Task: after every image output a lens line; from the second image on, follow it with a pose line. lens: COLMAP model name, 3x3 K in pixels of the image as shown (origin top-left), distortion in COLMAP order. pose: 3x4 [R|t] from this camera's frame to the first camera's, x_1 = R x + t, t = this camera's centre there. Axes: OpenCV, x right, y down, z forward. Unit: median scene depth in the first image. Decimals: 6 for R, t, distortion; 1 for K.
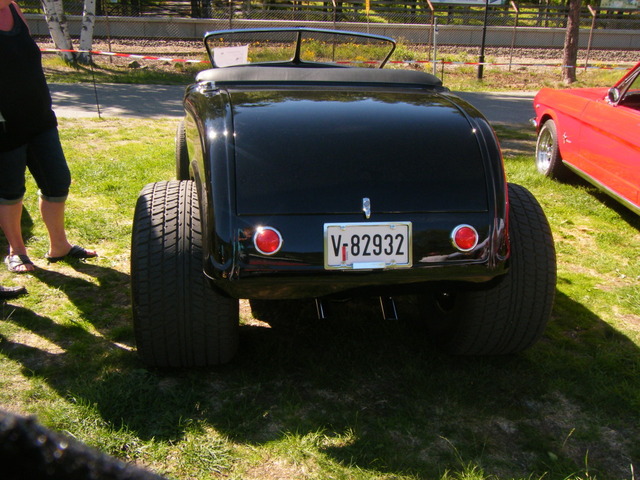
lens RADIAL K [[654.2, 0, 324.0], [0, 654.2, 241.3], [0, 0, 1]] dist [-0.019805, 0.000000]
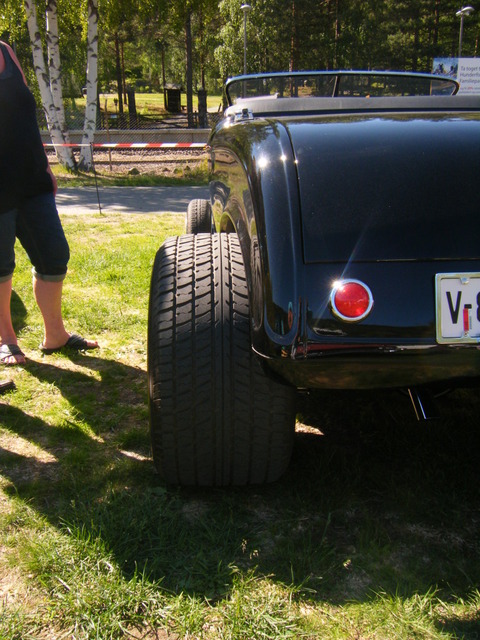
lens RADIAL K [[654.2, 0, 235.9], [0, 654.2, 321.2], [0, 0, 1]] dist [-0.019805, 0.000000]
pose [[0.992539, -0.005261, -0.121812, -0.107104], [-0.000994, 0.998686, -0.051235, 0.048549], [0.121921, 0.050974, 0.991230, 0.285541]]
